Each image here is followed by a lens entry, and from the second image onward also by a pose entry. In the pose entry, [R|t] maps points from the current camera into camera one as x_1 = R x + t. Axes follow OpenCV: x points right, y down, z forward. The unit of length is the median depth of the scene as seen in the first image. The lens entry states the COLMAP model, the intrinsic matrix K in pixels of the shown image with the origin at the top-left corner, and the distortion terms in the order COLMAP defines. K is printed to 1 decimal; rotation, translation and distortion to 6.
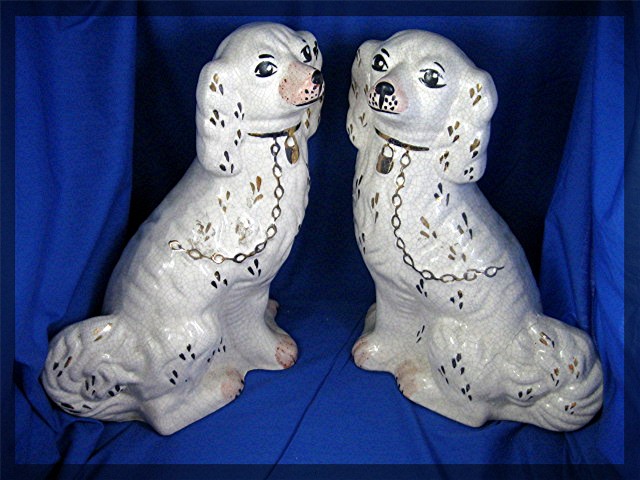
lens RADIAL K [[656.1, 0, 321.8], [0, 656.1, 238.1], [0, 0, 1]] dist [-0.133647, 0.000000]
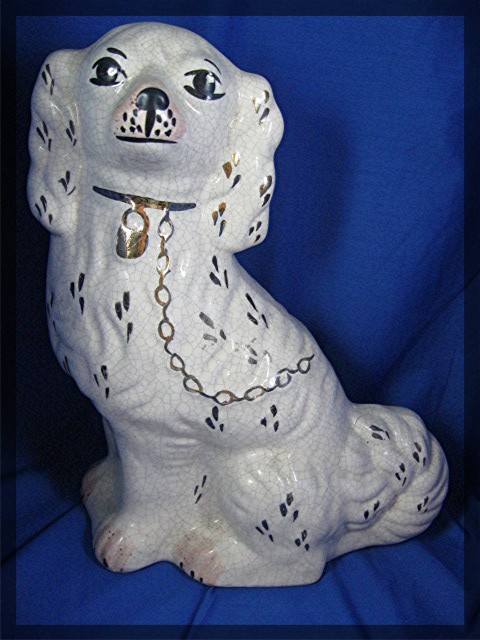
lens RADIAL K [[656.1, 0, 240.7], [0, 656.1, 317.8], [0, 0, 1]] dist [-0.133647, 0.000000]
pose [[0.785533, -0.224735, 0.576569, -0.187584], [0.269866, 0.962868, 0.007634, -0.021604], [-0.556875, 0.149600, 0.817013, 0.444178]]
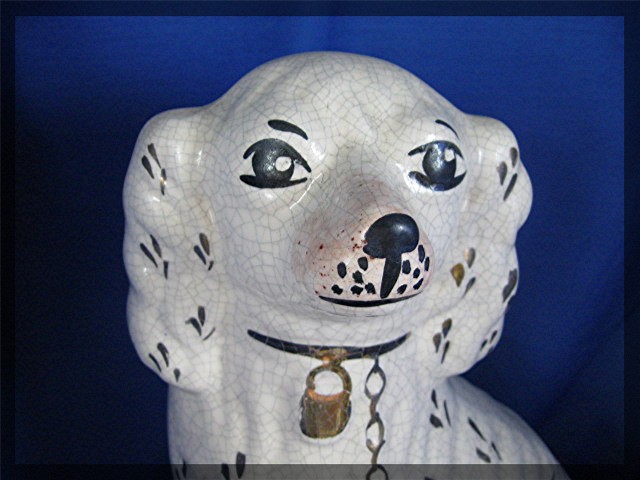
lens RADIAL K [[656.1, 0, 319.7], [0, 656.1, 240.6], [0, 0, 1]] dist [-0.133647, 0.000000]
pose [[0.709068, -0.327062, 0.624702, -0.107015], [0.382022, 0.922825, 0.049530, -0.220841], [-0.592690, 0.203530, 0.779290, 0.670764]]
